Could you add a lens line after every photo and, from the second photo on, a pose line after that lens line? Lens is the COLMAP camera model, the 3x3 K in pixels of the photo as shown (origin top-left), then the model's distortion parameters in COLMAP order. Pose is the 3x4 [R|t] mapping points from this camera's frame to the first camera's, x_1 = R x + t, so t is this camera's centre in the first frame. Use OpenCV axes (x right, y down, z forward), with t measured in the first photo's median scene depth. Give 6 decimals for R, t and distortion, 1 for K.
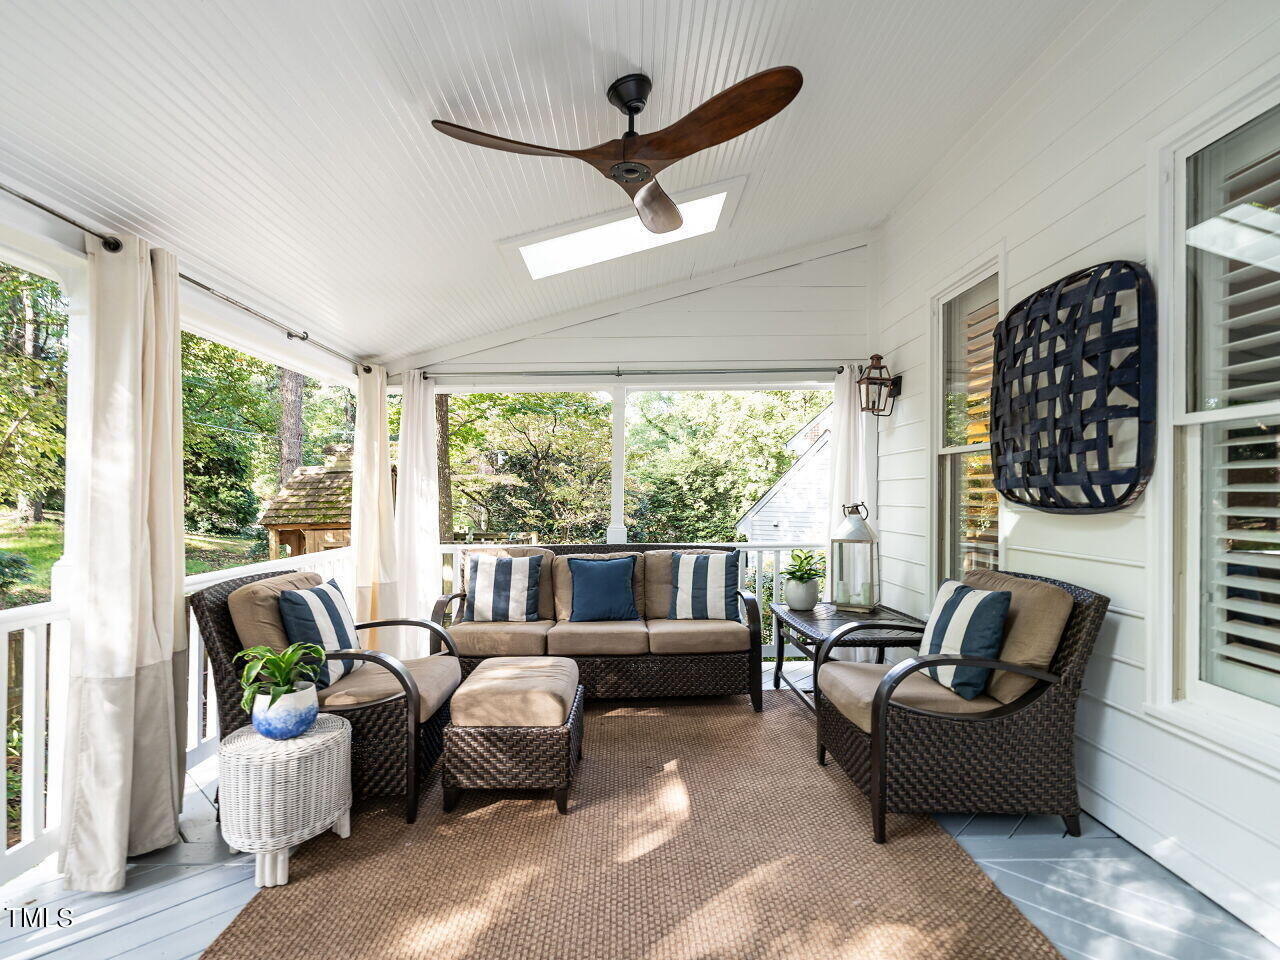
lens RADIAL K [[645.9, 0, 638.9], [0, 645.9, 493.4], [0, 0, 1]] dist [0.024643, -0.024424]
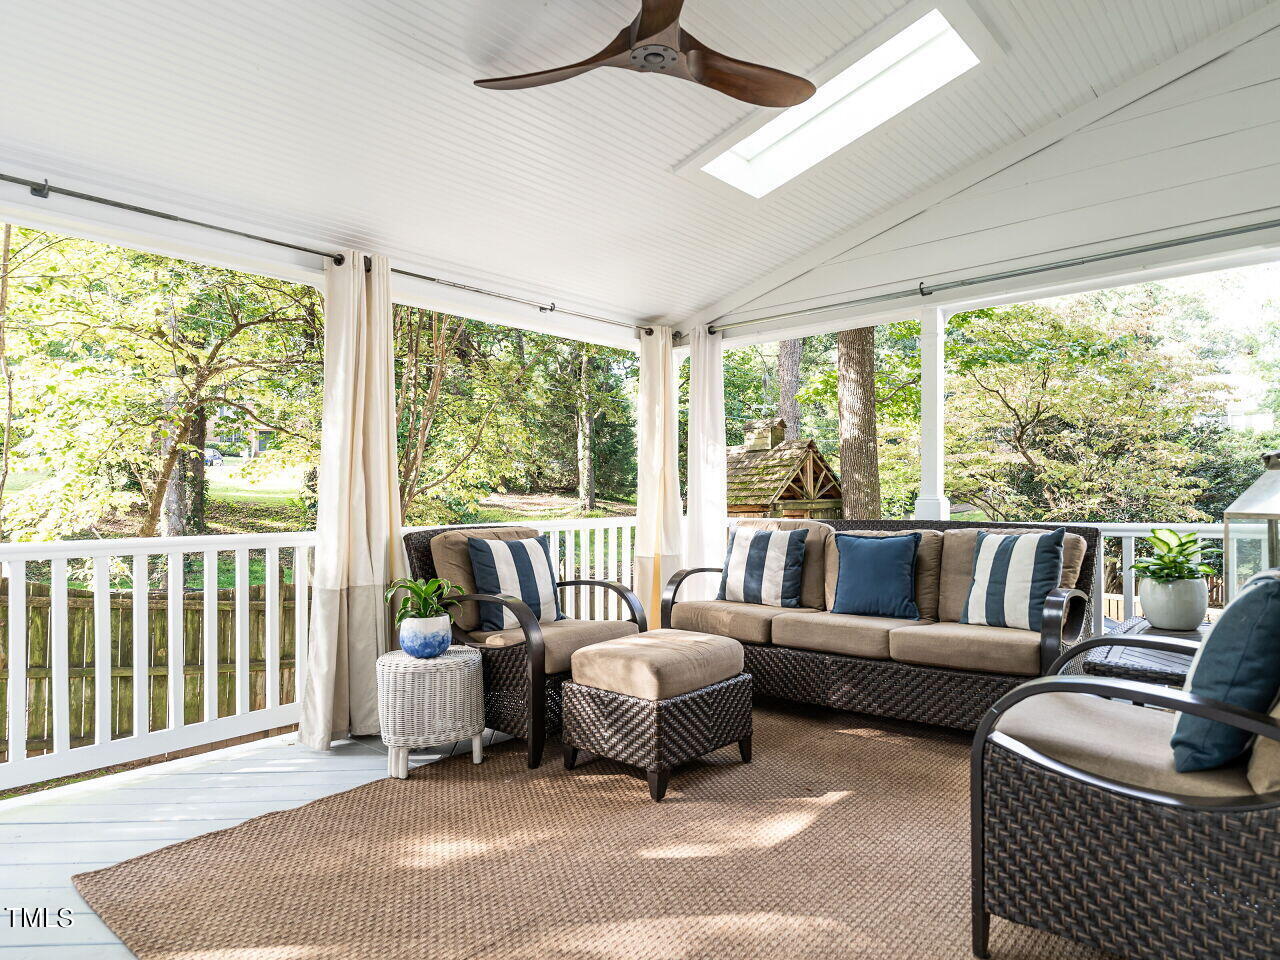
lens RADIAL K [[790.1, 0, 640.0], [0, 790.1, 480.0], [0, 0, 1]] dist [-0.021764, -0.001352]
pose [[0.746008, -0.013462, -0.665801, 0.558609], [0.008406, 0.999906, -0.010799, 0.066865], [0.665884, 0.002460, 0.746051, 0.181800]]
